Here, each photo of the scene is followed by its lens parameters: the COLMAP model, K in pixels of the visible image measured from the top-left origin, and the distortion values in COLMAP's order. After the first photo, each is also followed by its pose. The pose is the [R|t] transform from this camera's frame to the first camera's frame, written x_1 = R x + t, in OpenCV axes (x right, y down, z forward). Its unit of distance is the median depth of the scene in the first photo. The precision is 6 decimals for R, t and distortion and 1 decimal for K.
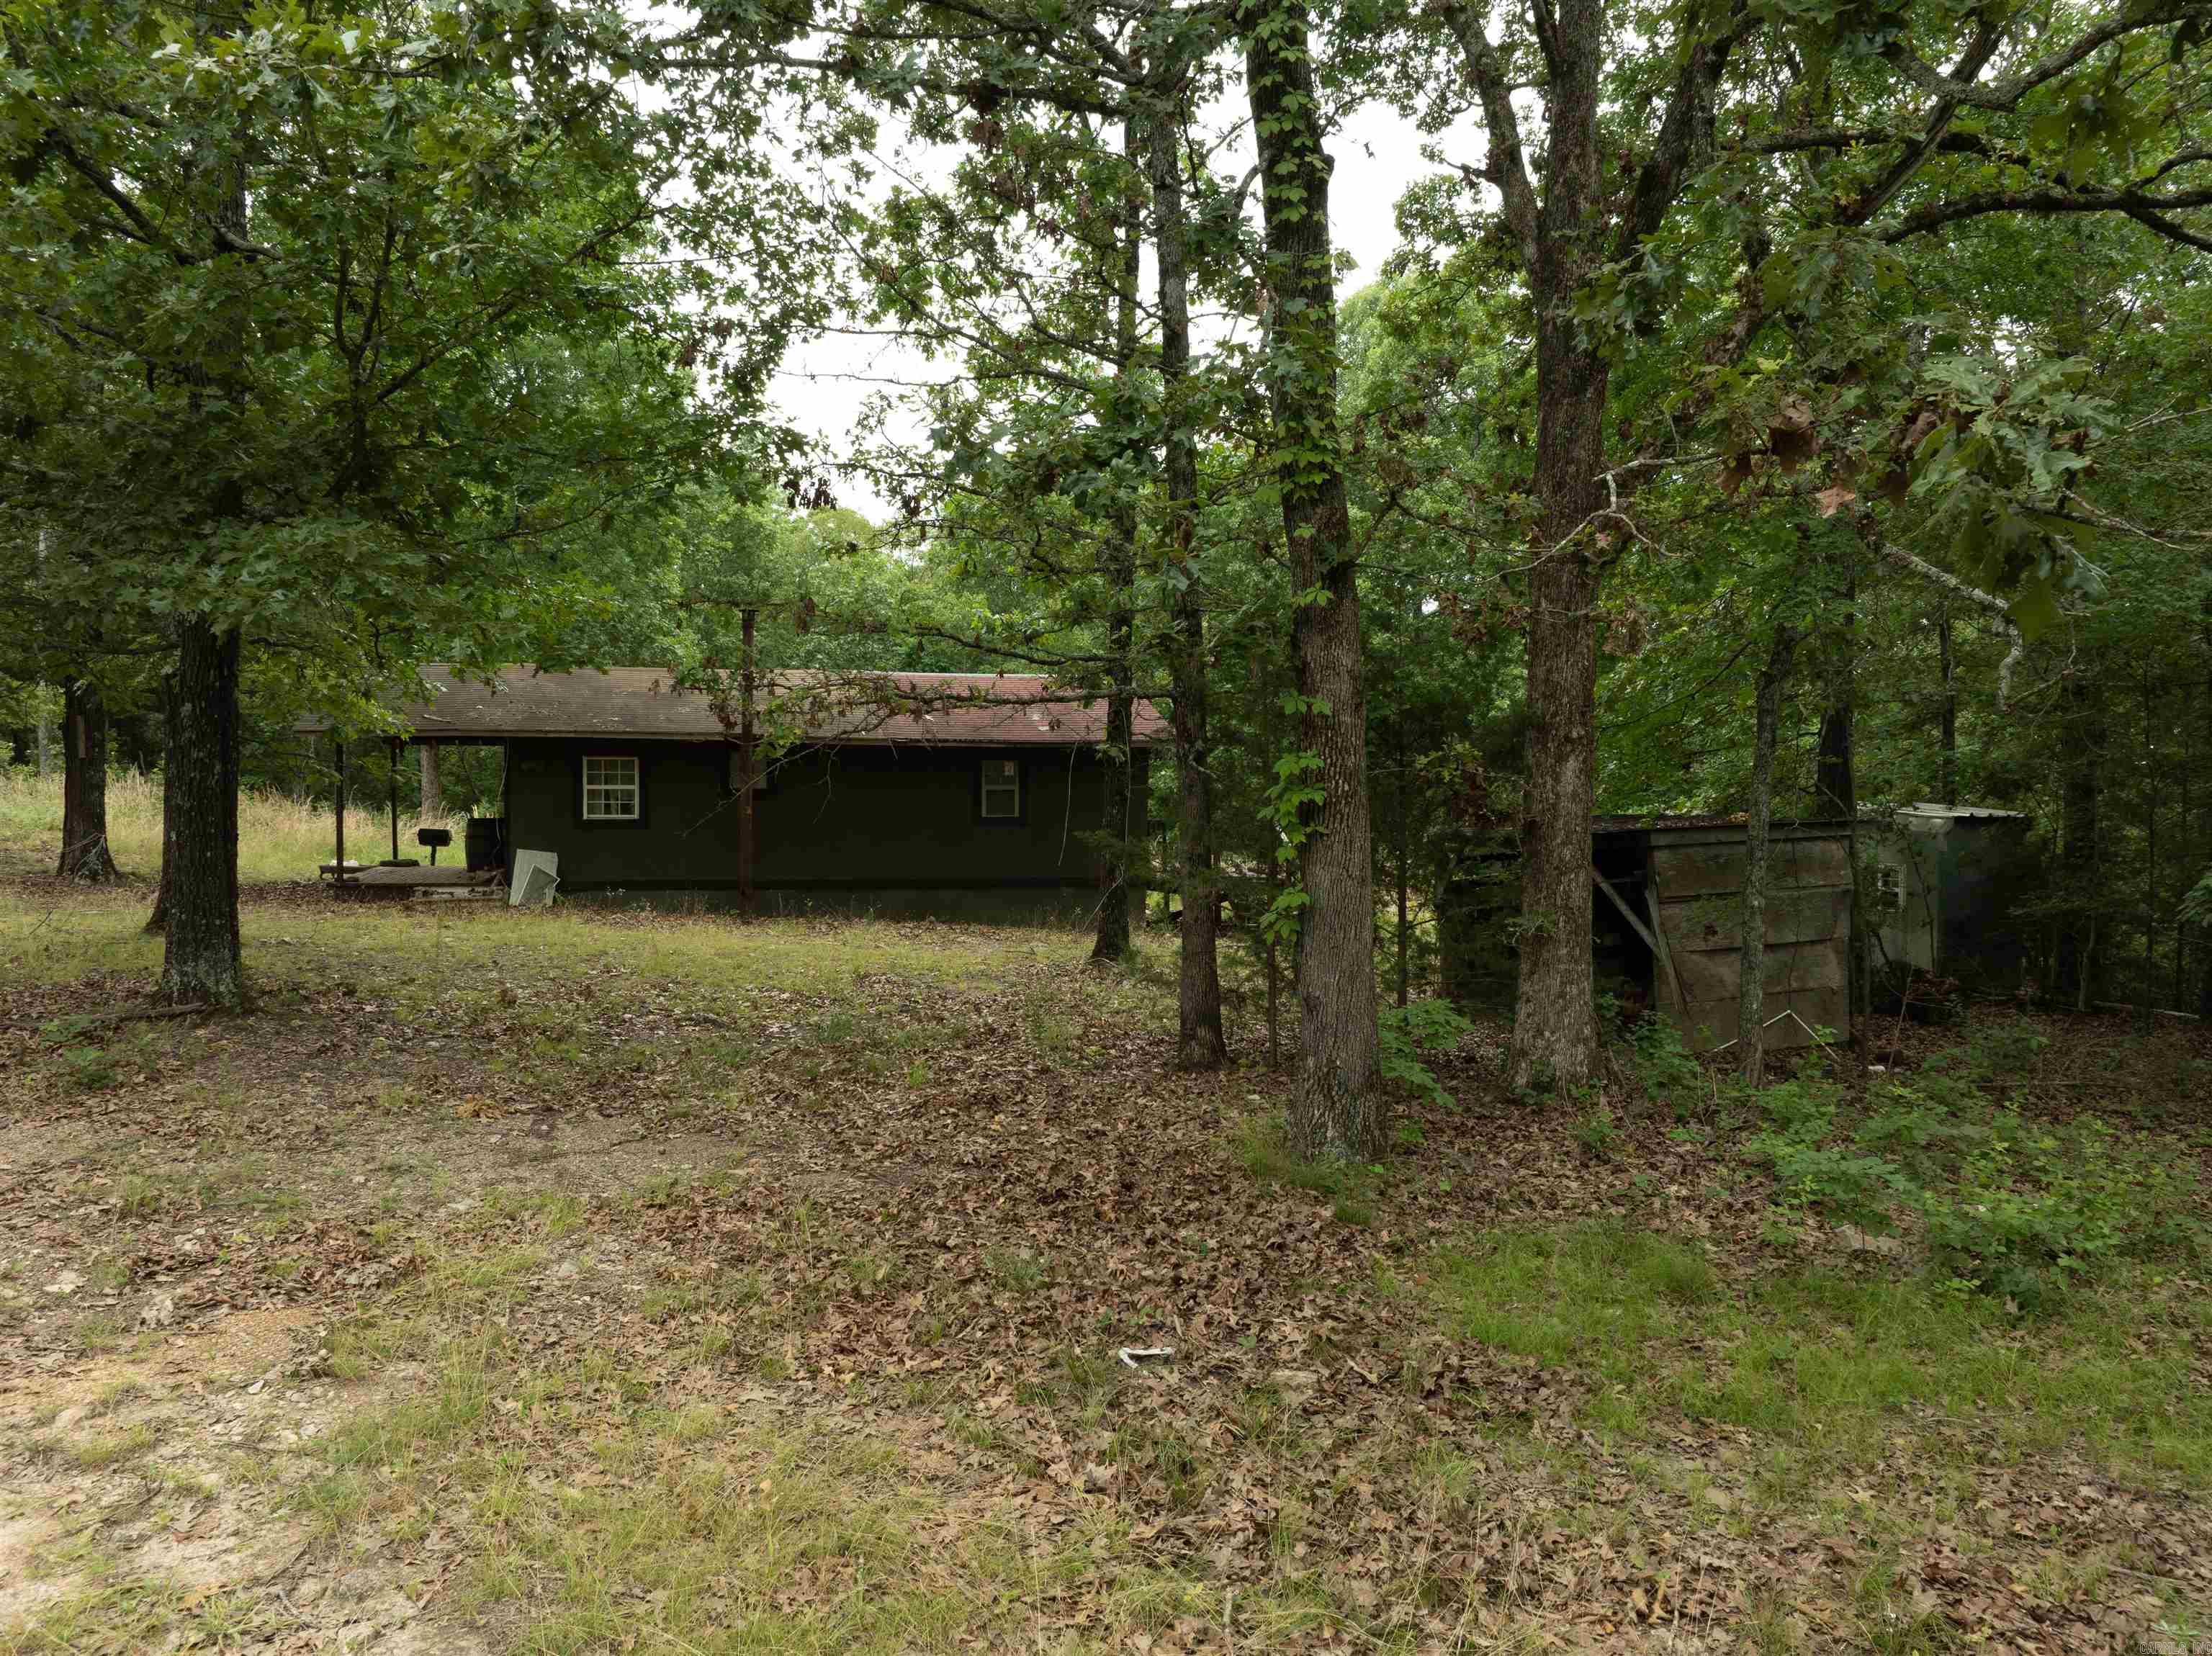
lens RADIAL K [[1554.2, 0, 1109.3], [0, 1554.2, 827.4], [0, 0, 1]] dist [-0.027416, 0.004710]
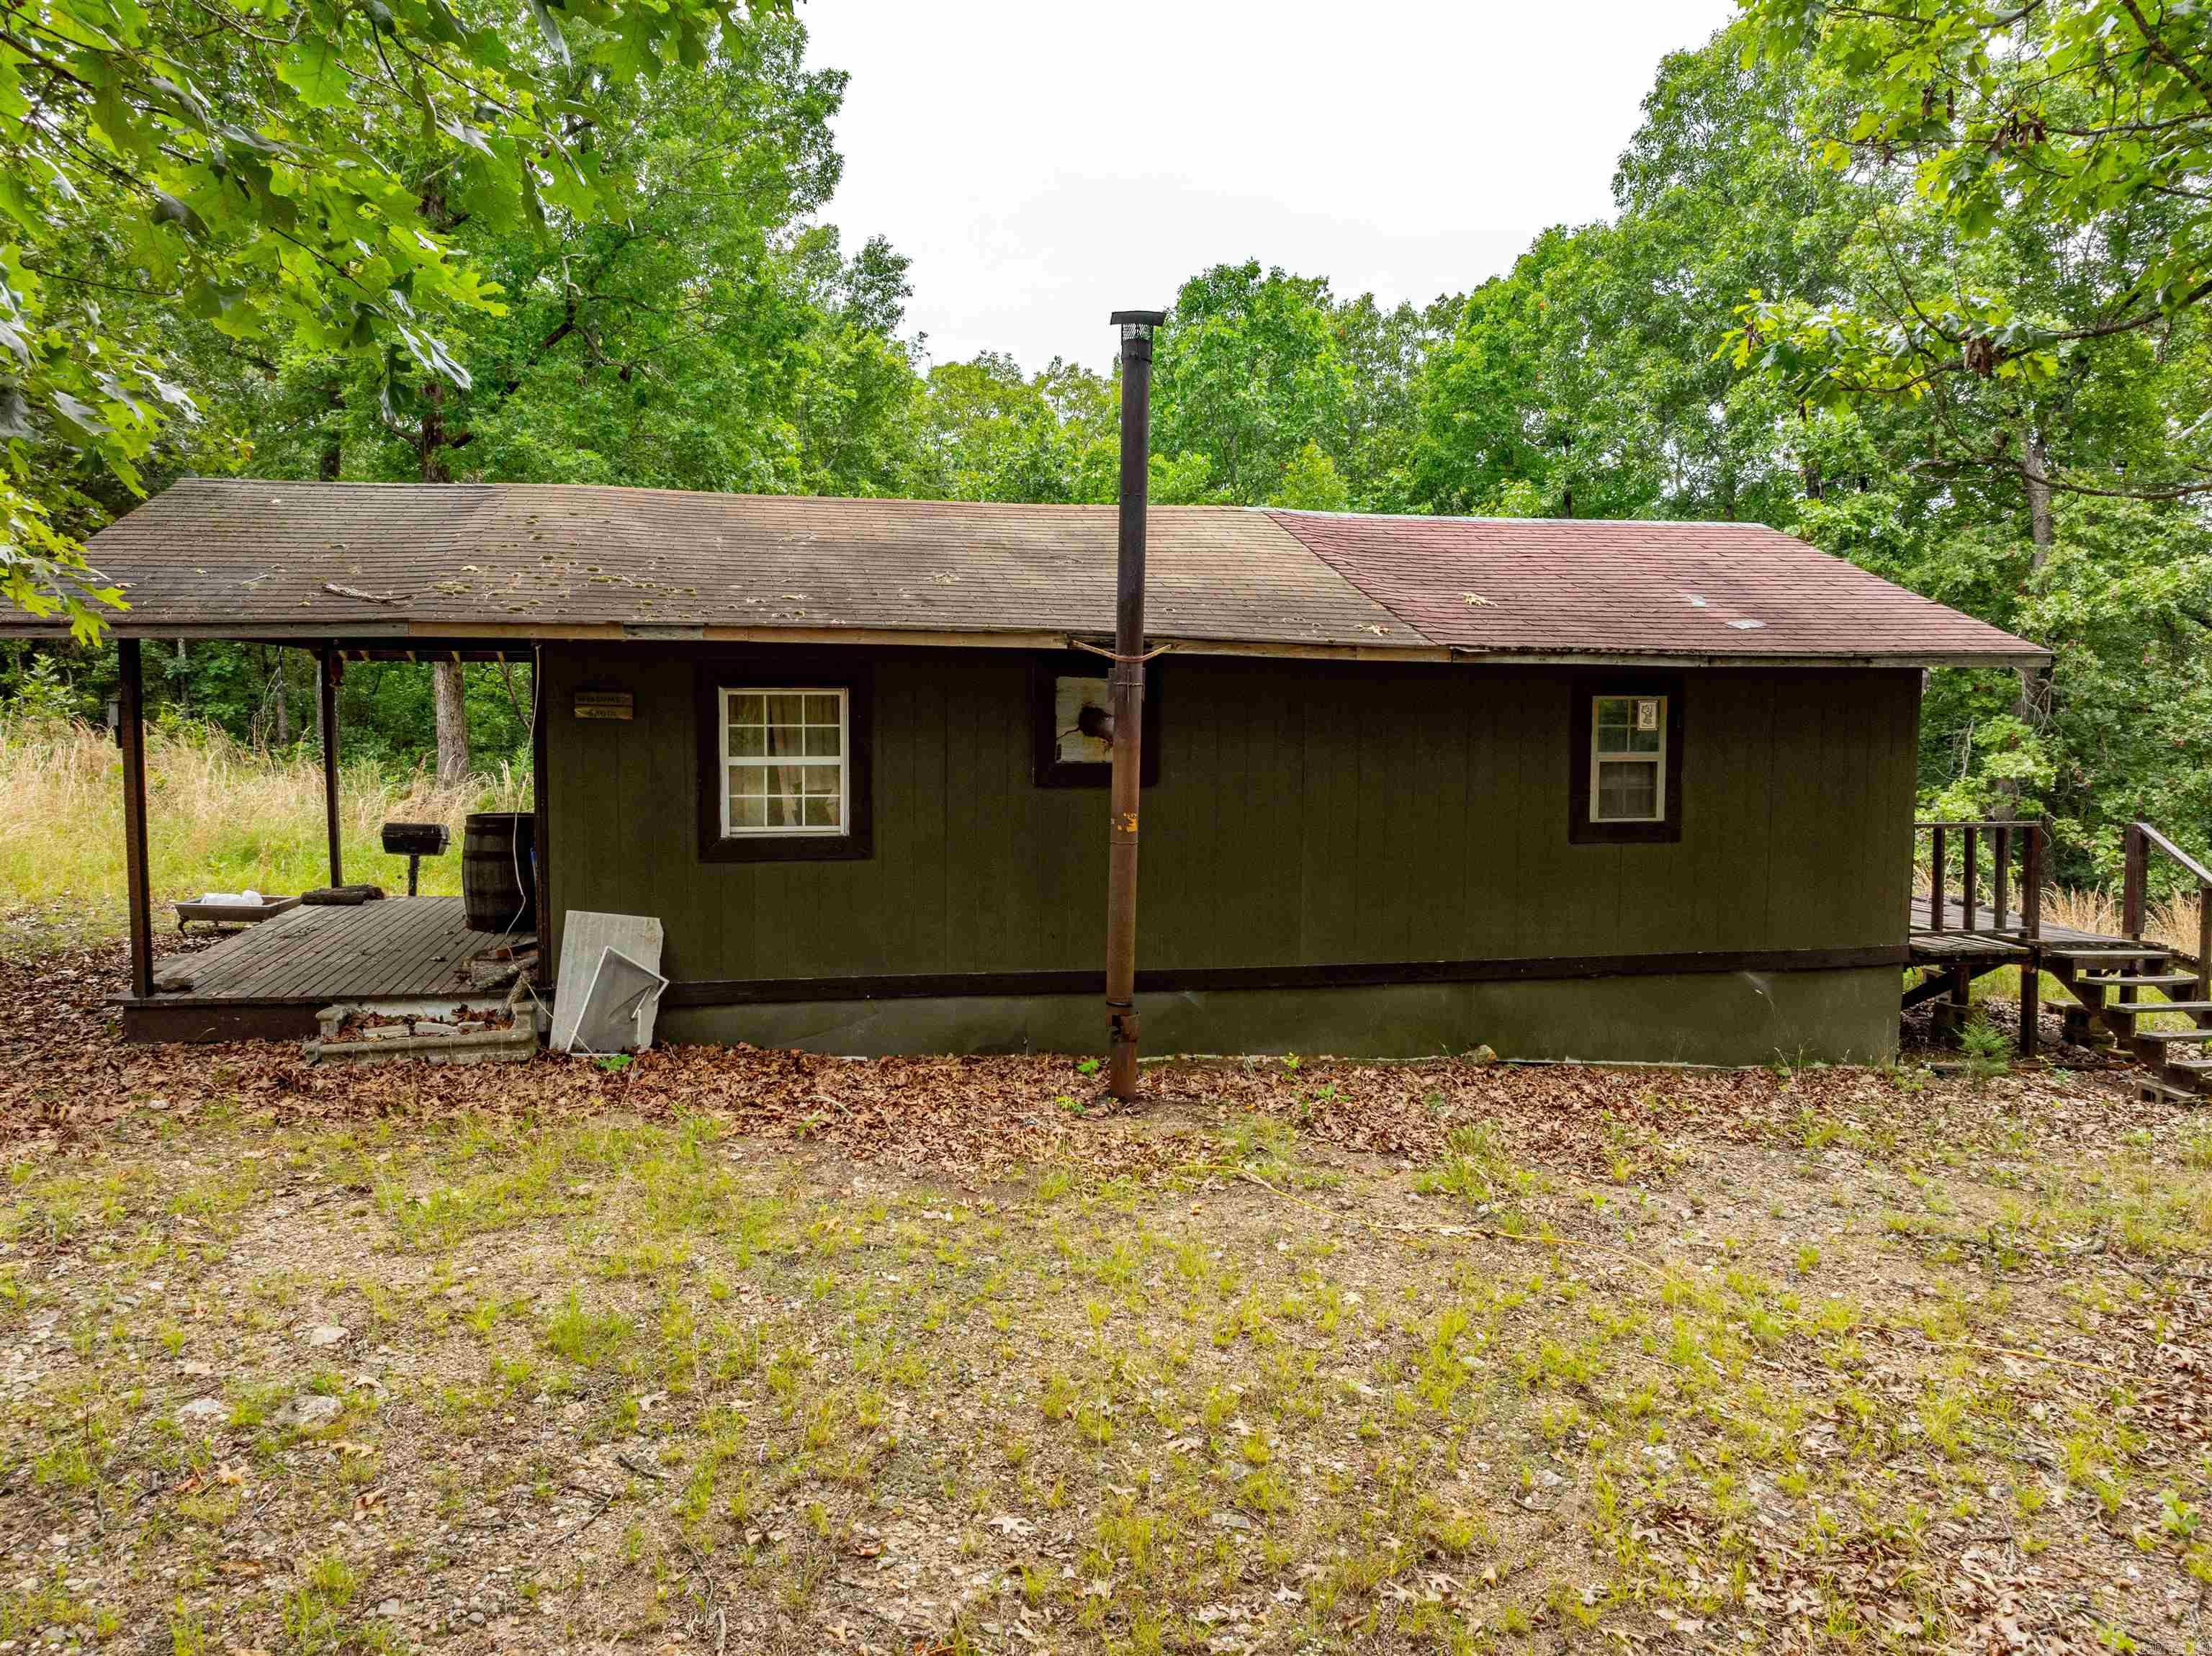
lens RADIAL K [[1554.2, 0, 1098.4], [0, 1554.2, 827.7], [0, 0, 1]] dist [-0.027416, 0.004710]
pose [[0.998897, 0.005252, -0.046666, -0.215515], [-0.002660, 0.998460, 0.055419, -0.031455], [0.046885, -0.055234, 0.997372, 0.579189]]
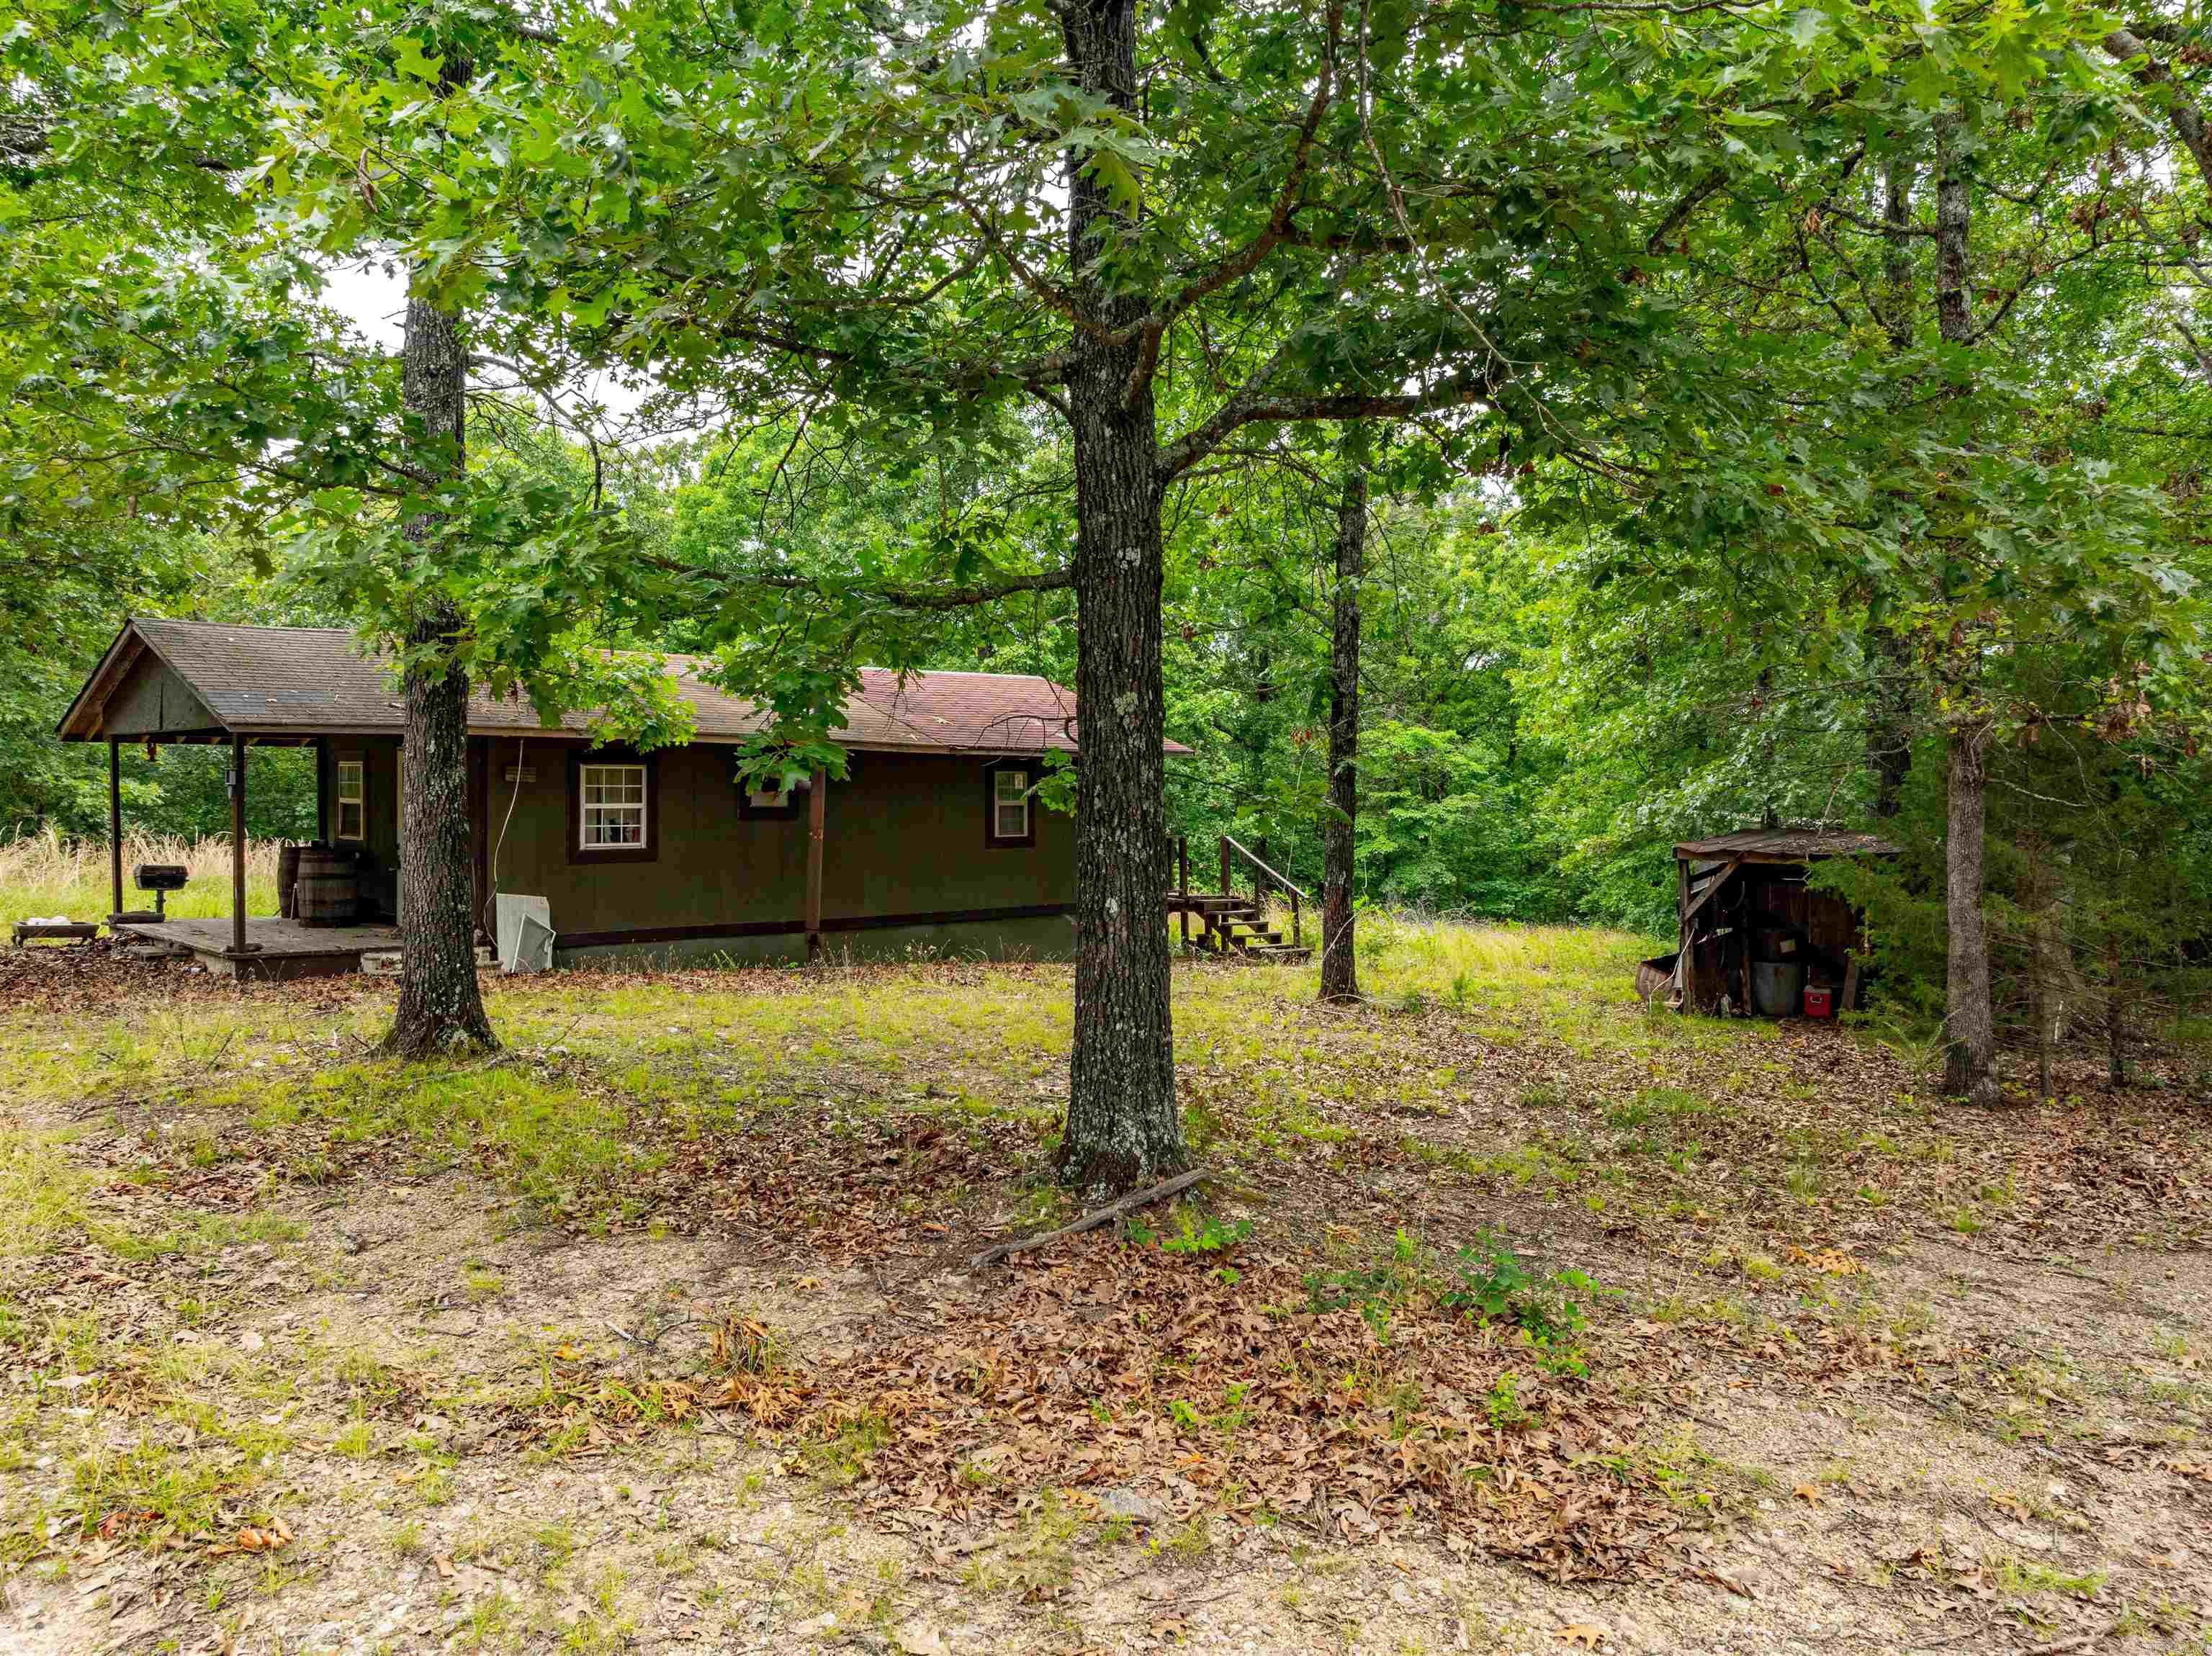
lens RADIAL K [[1554.2, 0, 1099.5], [0, 1554.2, 821.5], [0, 0, 1]] dist [-0.027416, 0.004710]
pose [[0.871724, -0.011089, 0.489872, -0.480996], [0.012695, 0.999919, 0.000044, -0.015582], [-0.489833, 0.006180, 0.871795, 0.234116]]
